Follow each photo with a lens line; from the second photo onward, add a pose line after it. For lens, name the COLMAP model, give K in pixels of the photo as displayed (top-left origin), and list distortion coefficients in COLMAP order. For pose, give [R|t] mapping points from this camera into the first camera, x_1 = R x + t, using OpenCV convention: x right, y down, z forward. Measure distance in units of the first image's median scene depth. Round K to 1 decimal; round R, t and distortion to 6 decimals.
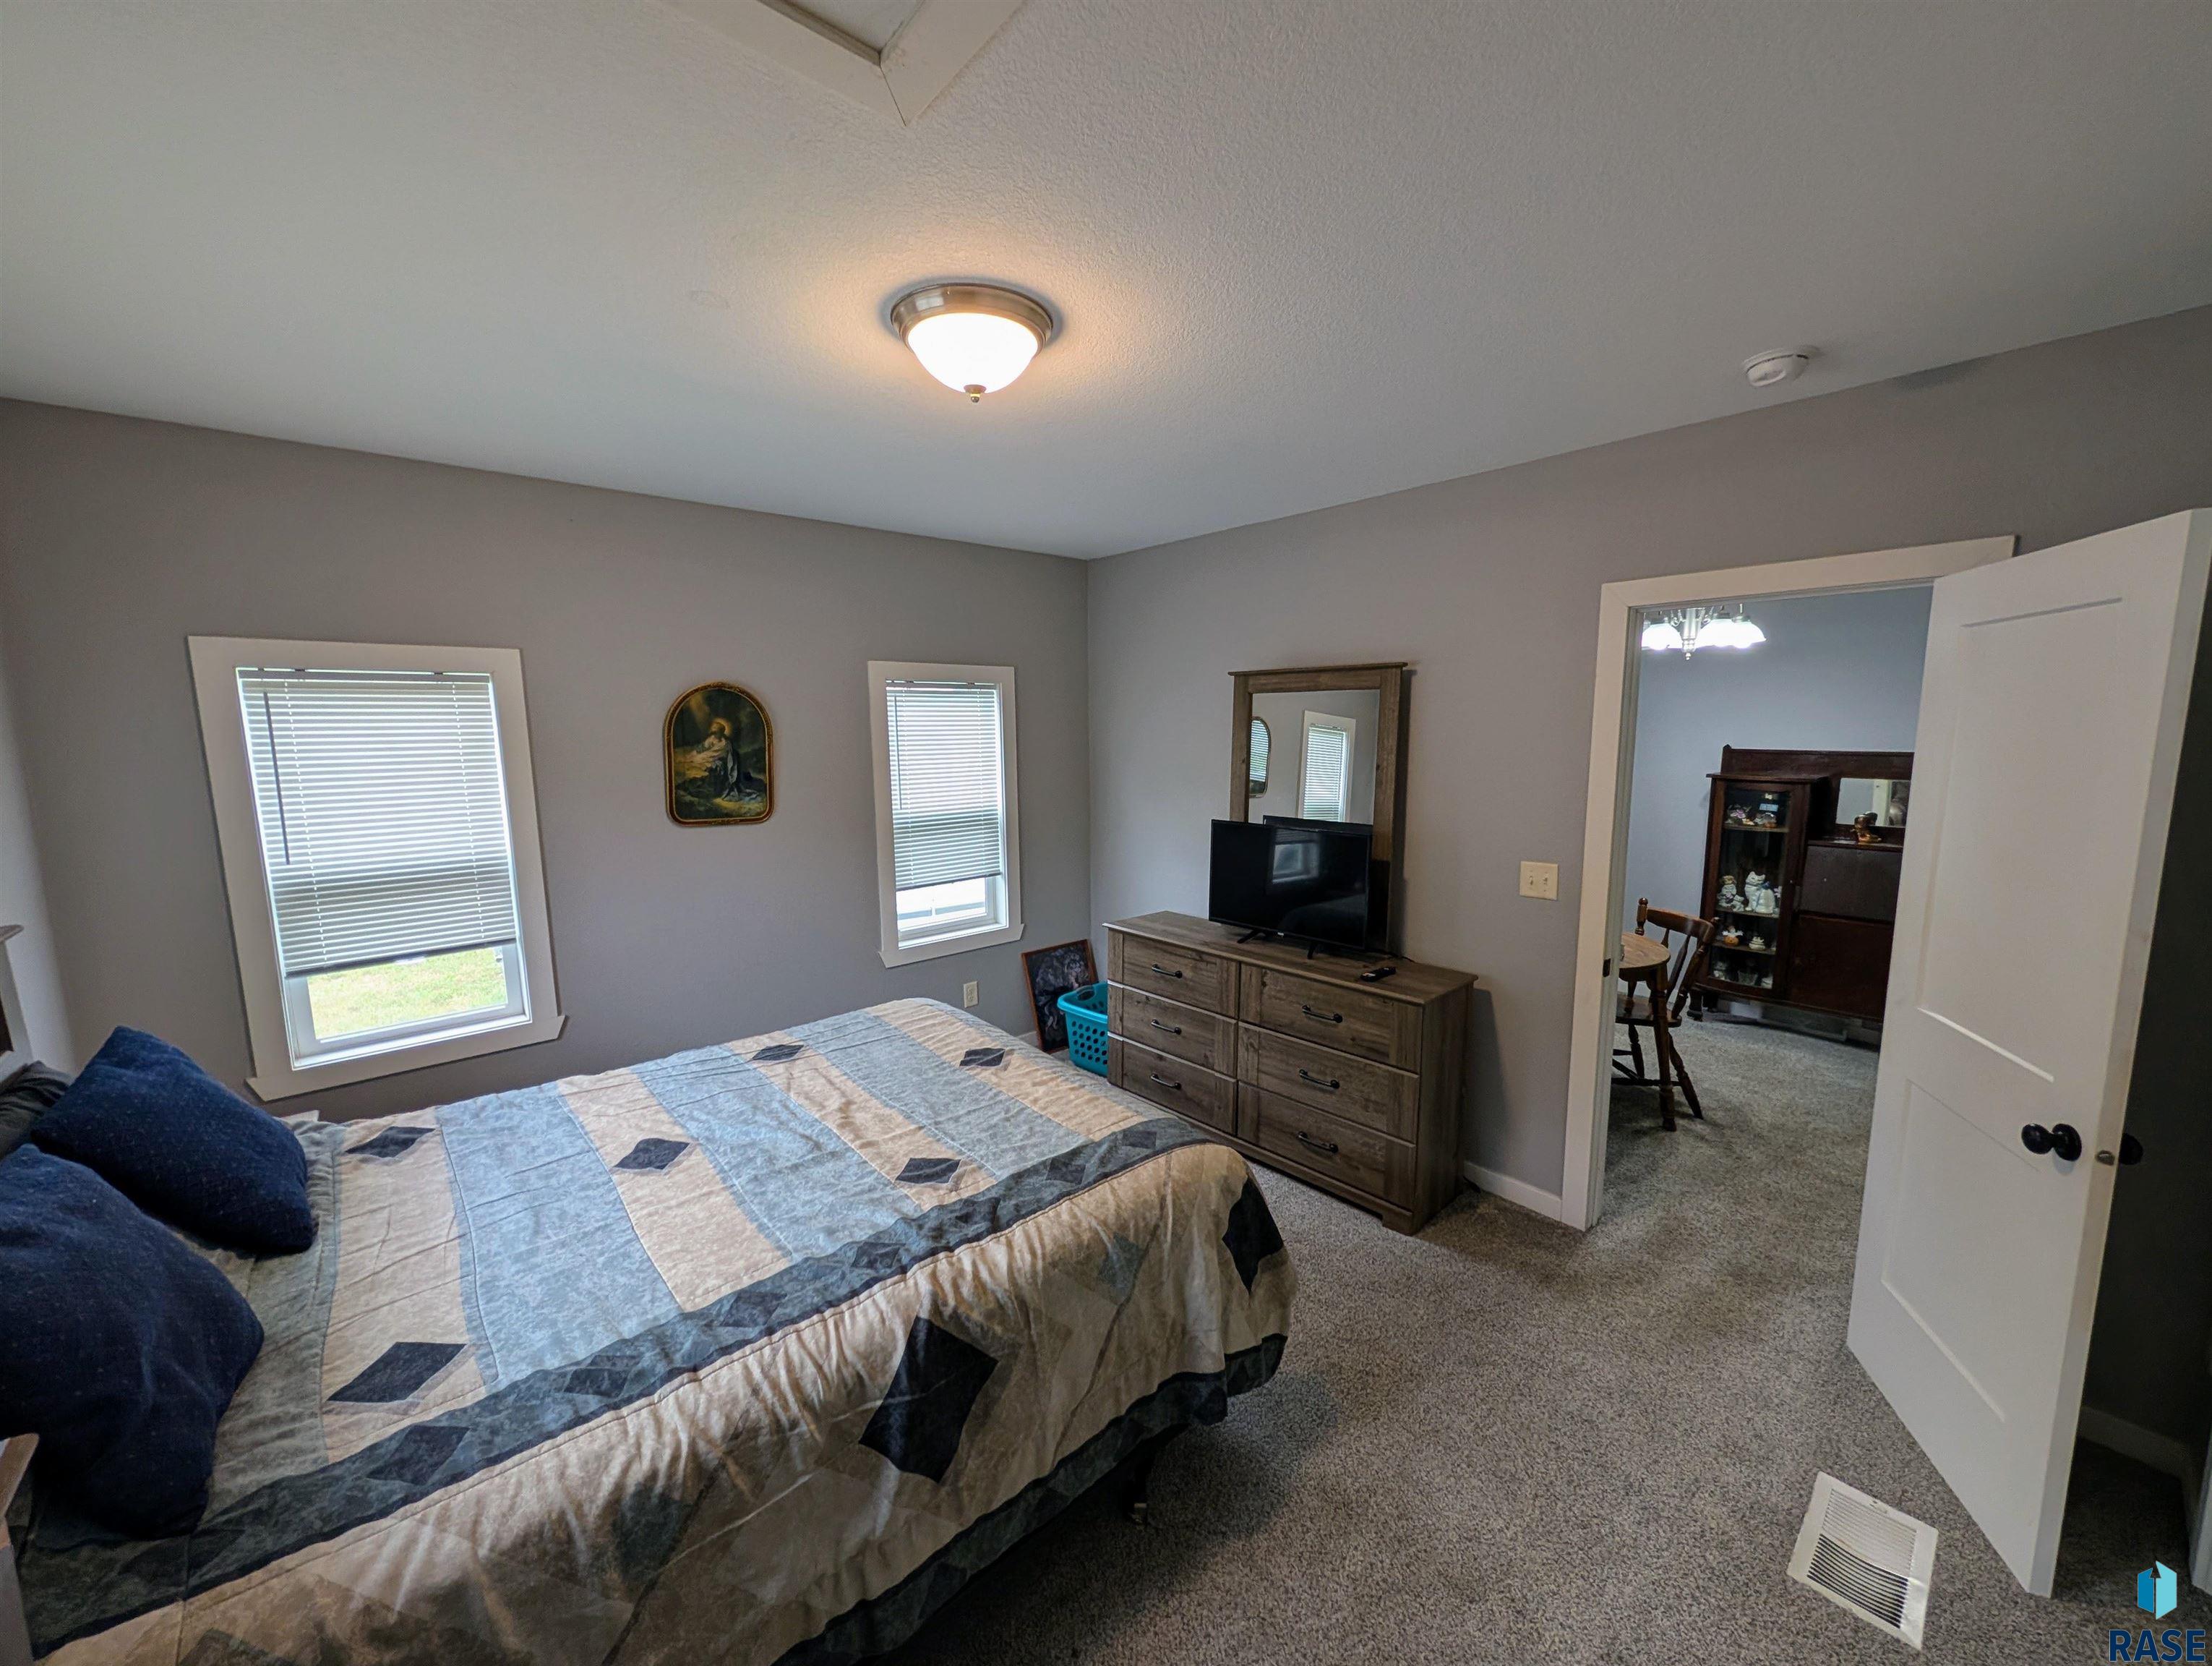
lens RADIAL K [[852.4, 0, 1106.0], [0, 852.4, 833.0], [0, 0, 1]] dist [-0.000745, 0.000039]
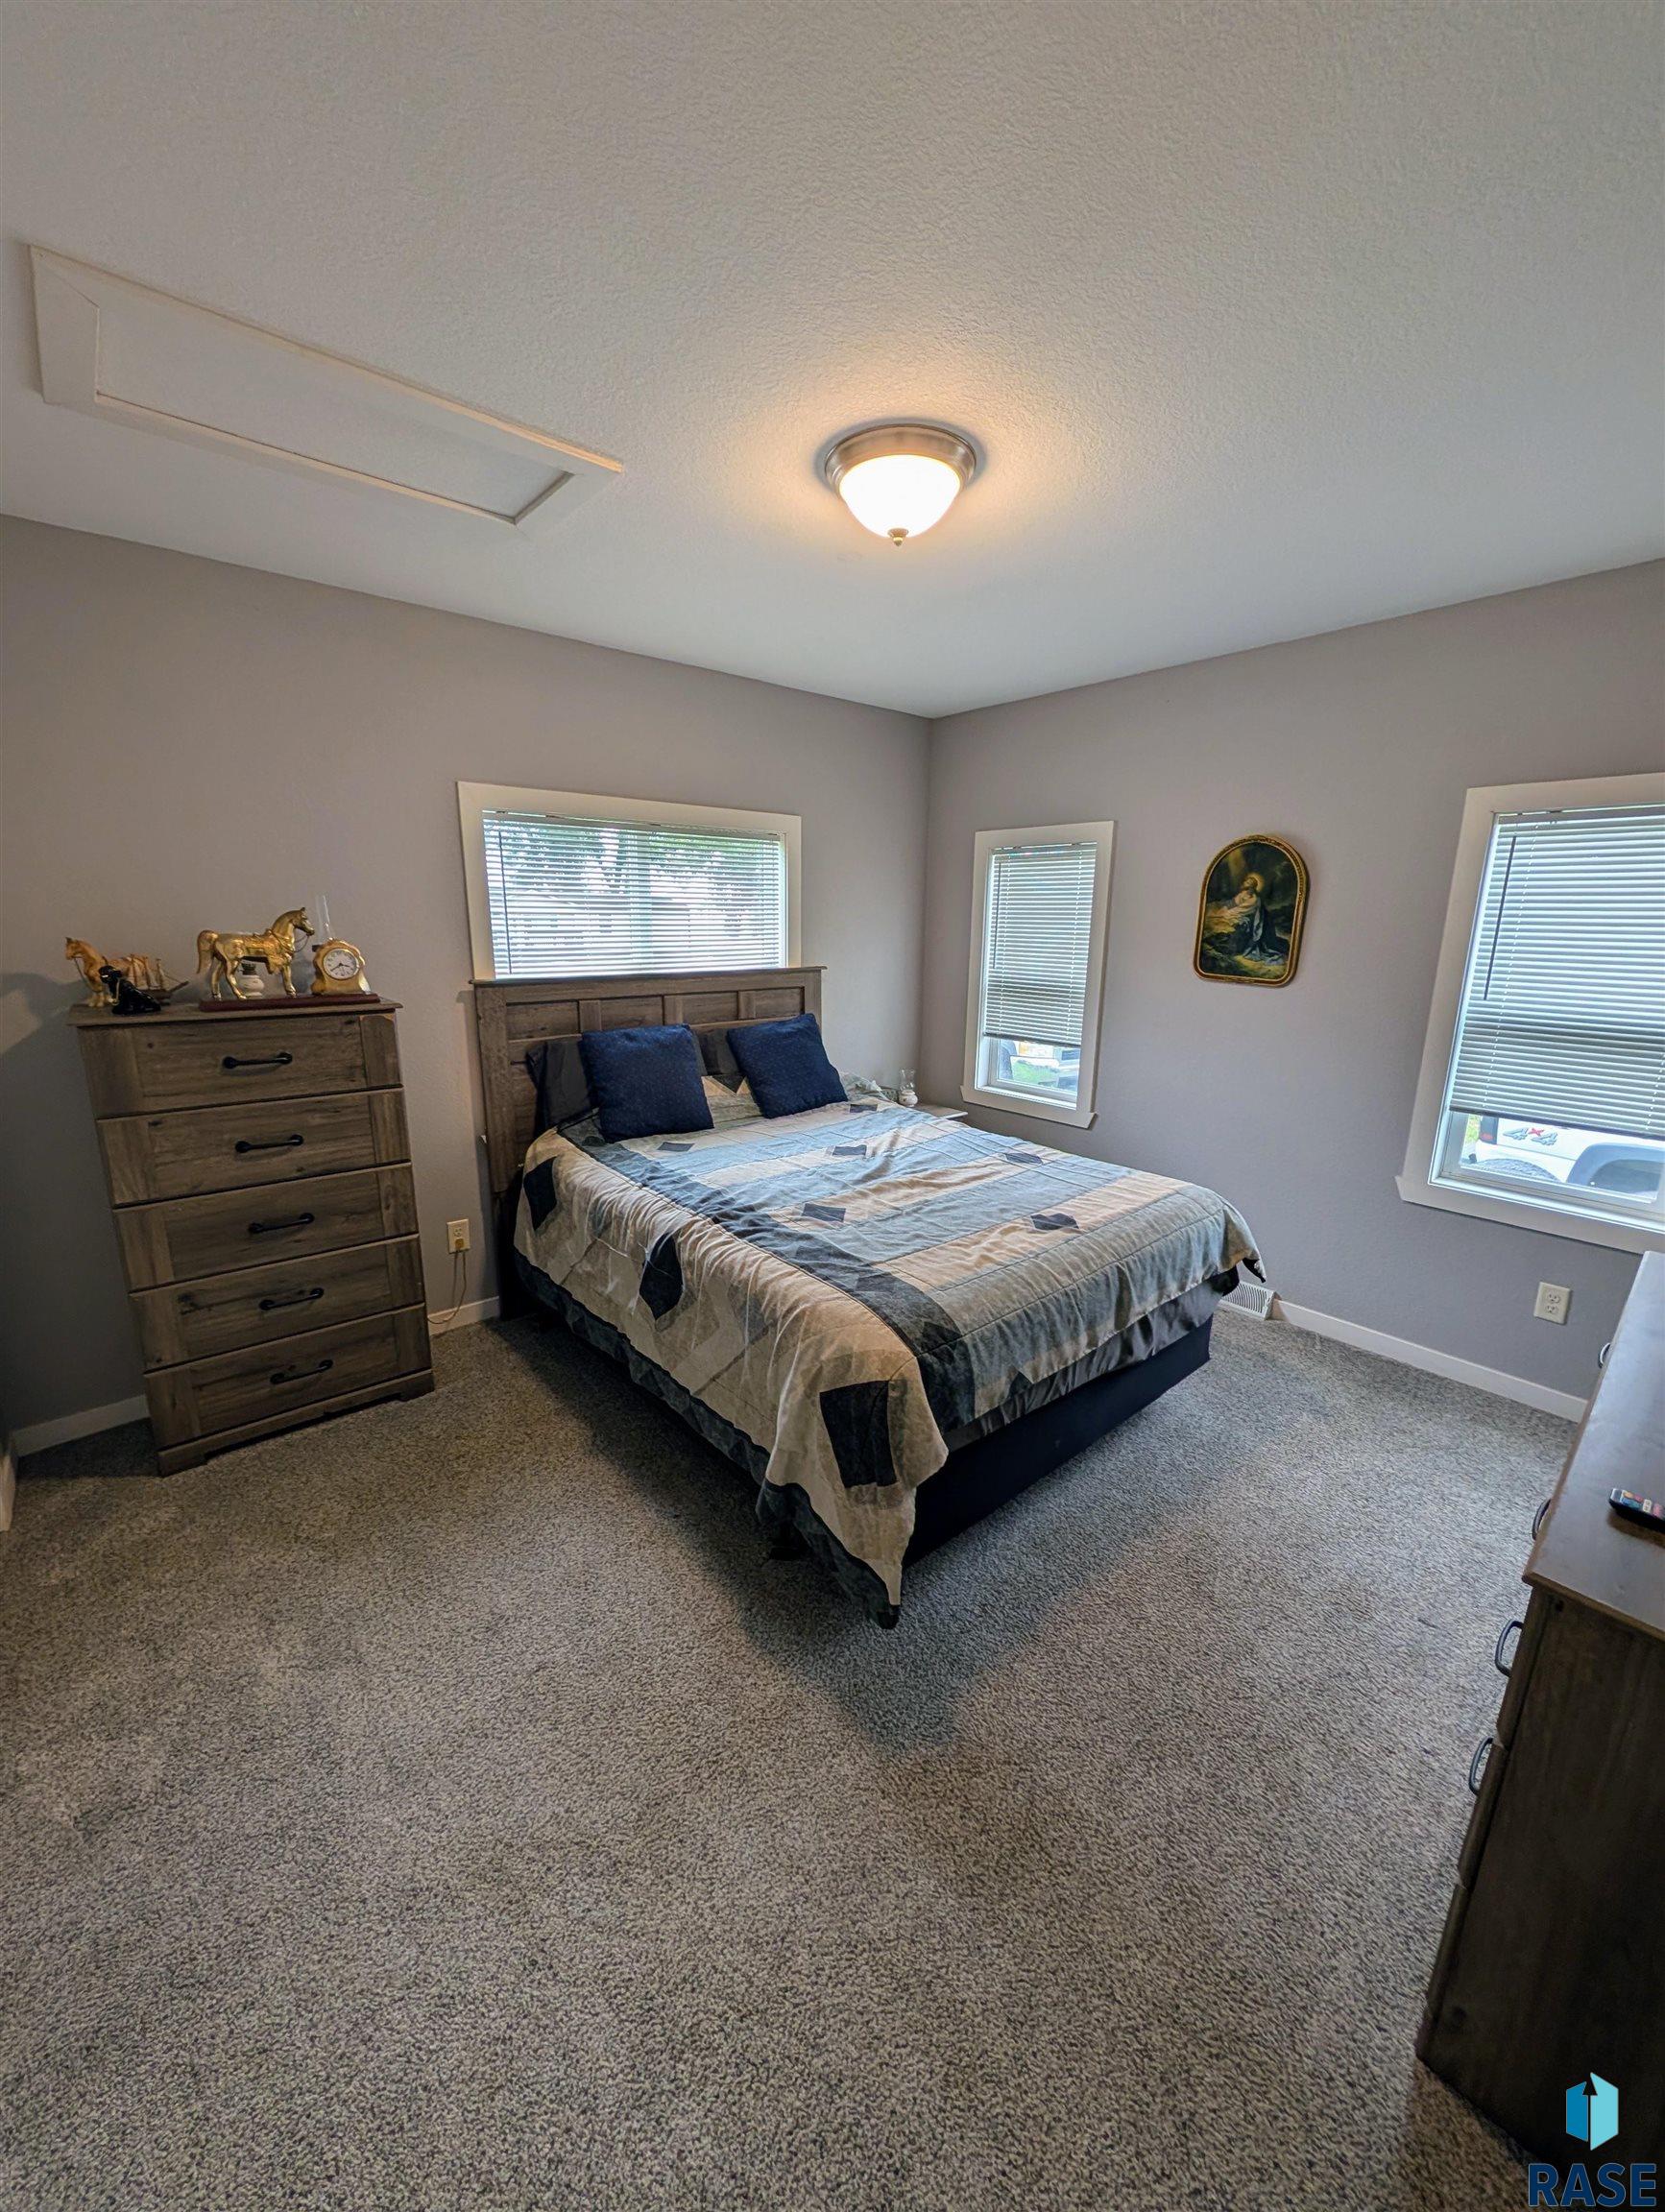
lens RADIAL K [[852.3, 0, 835.2], [0, 852.3, 1112.4], [0, 0, 1]] dist [-0.000745, 0.000039]
pose [[-0.014105, 0.240938, -0.970438, 0.689971], [-0.141530, 0.960282, 0.240474, -0.045861], [0.989833, 0.140738, 0.020555, 0.656642]]
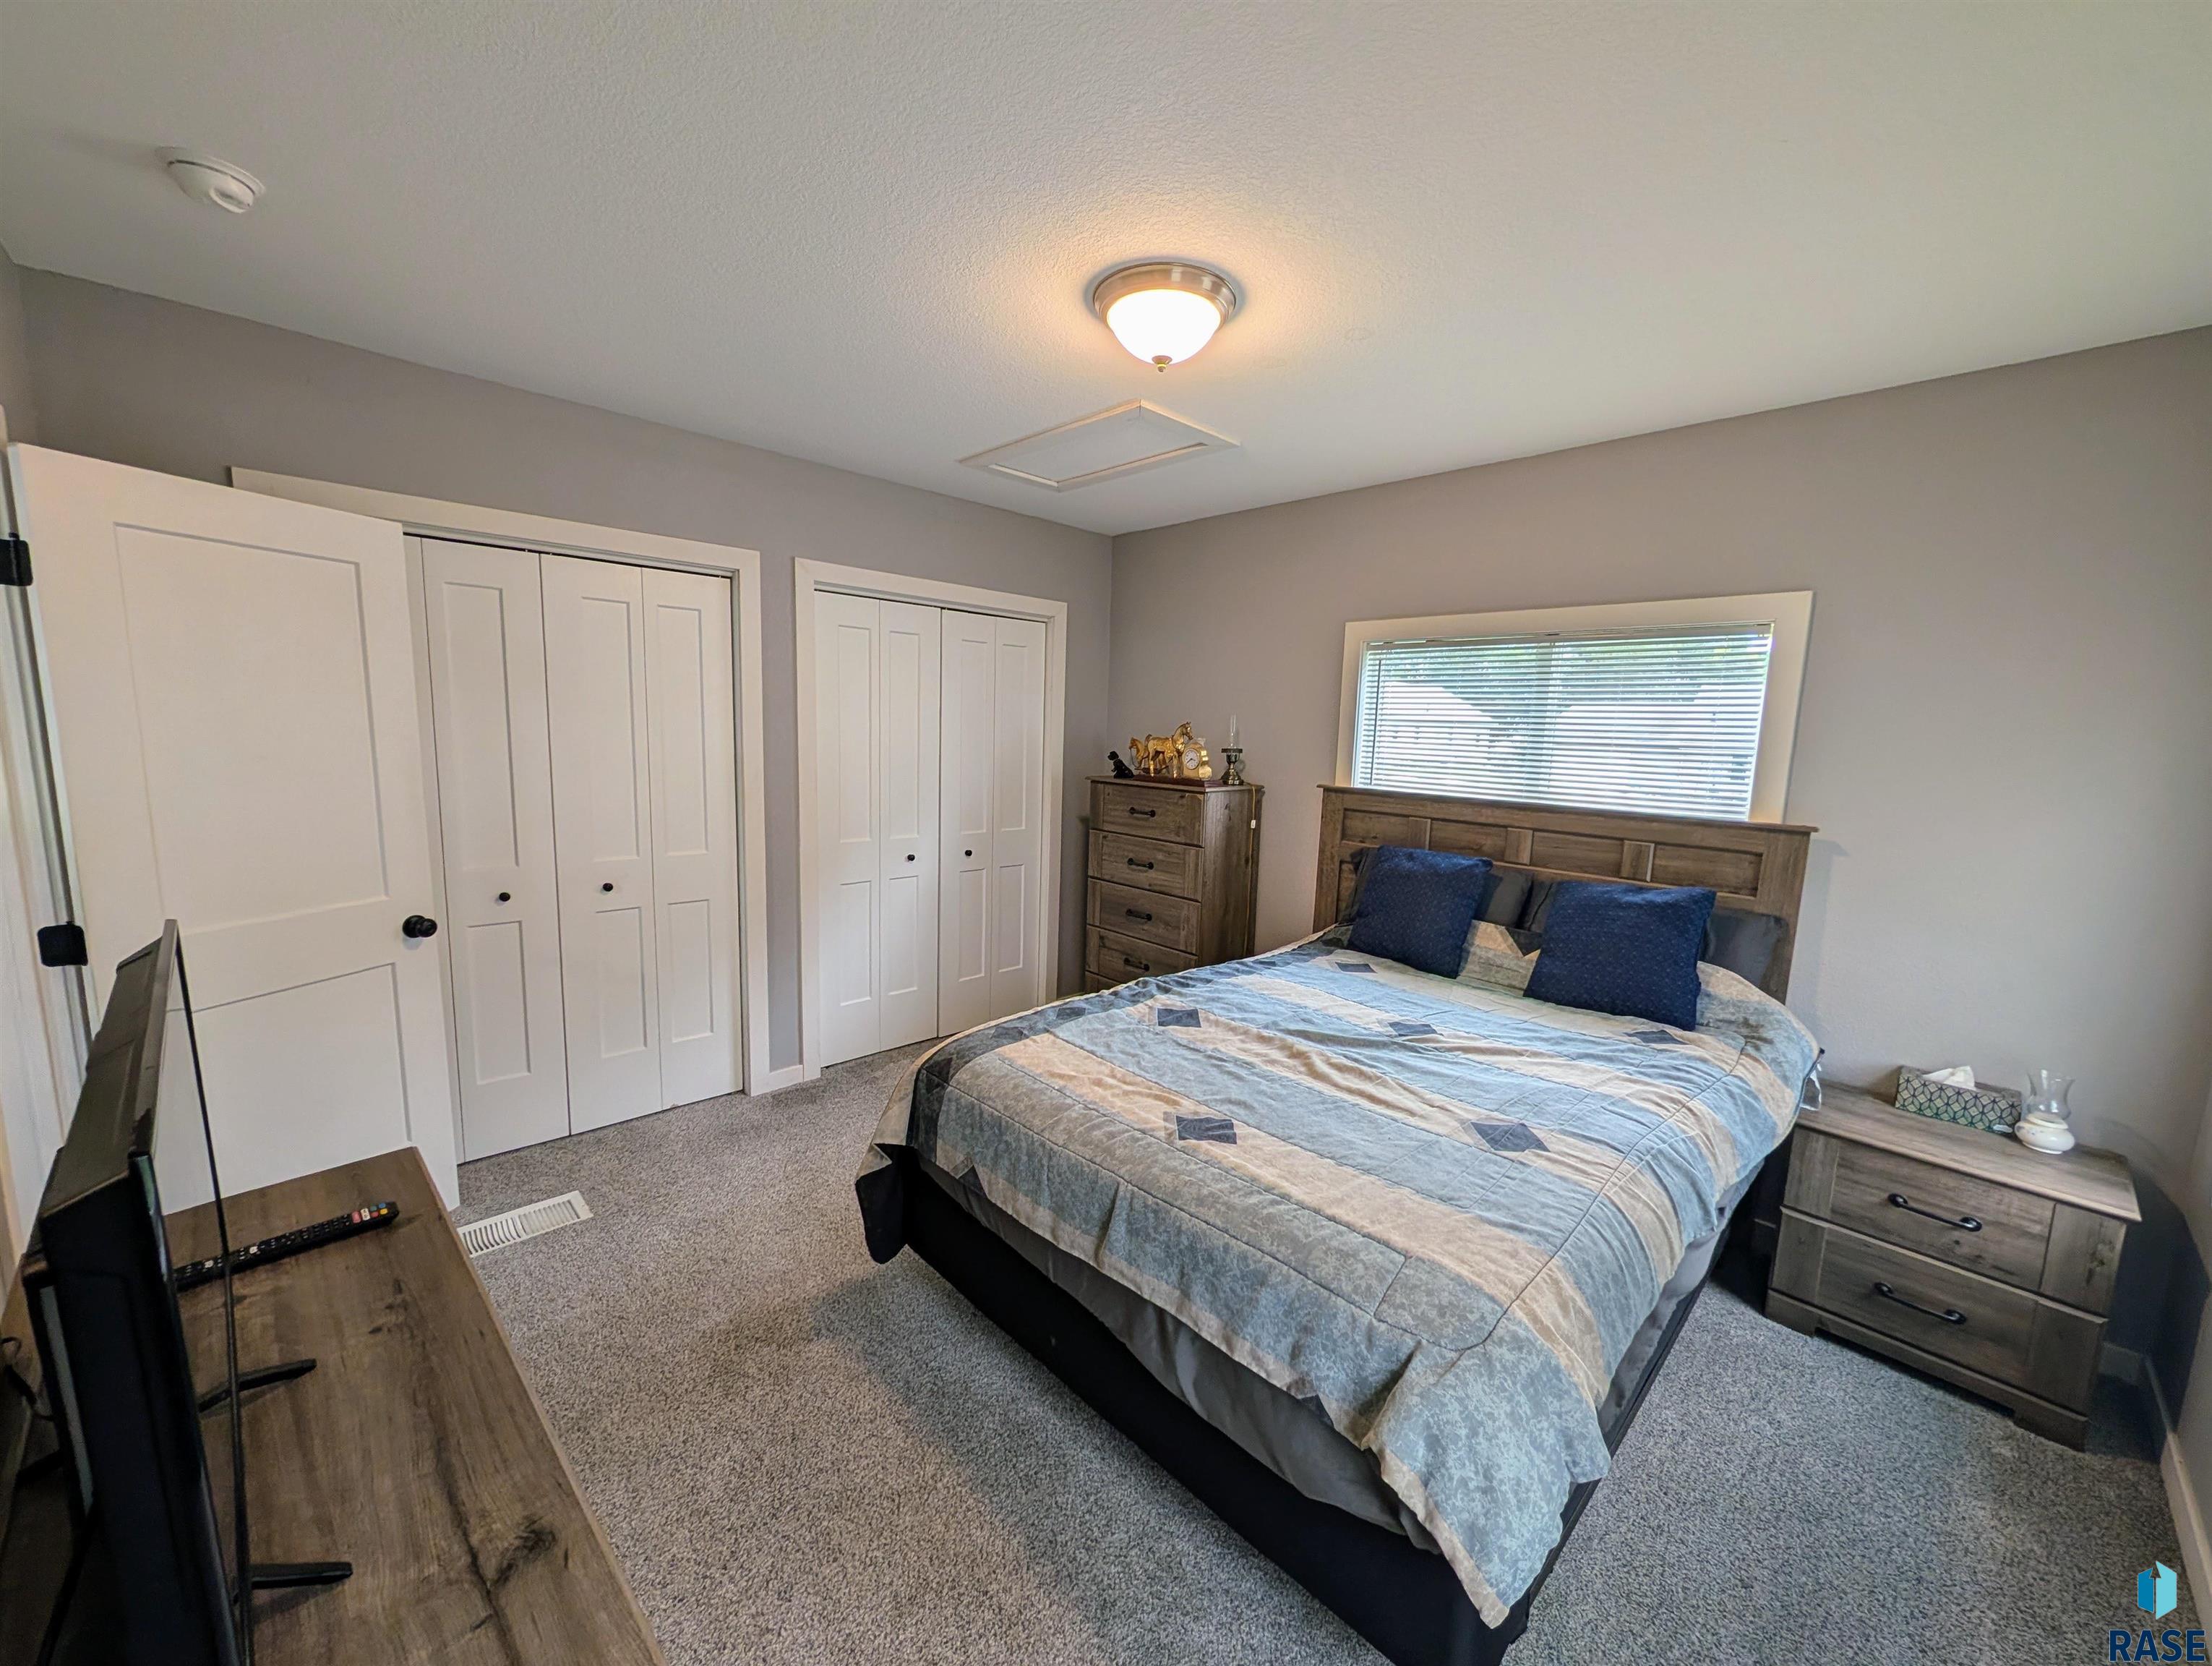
lens RADIAL K [[852.4, 0, 1106.0], [0, 852.4, 833.0], [0, 0, 1]] dist [-0.000745, 0.000039]
pose [[-0.998685, -0.013757, -0.049380, -0.021339], [-0.026017, 0.966049, 0.257045, -0.135087], [0.044167, 0.257992, -0.965137, 1.463264]]
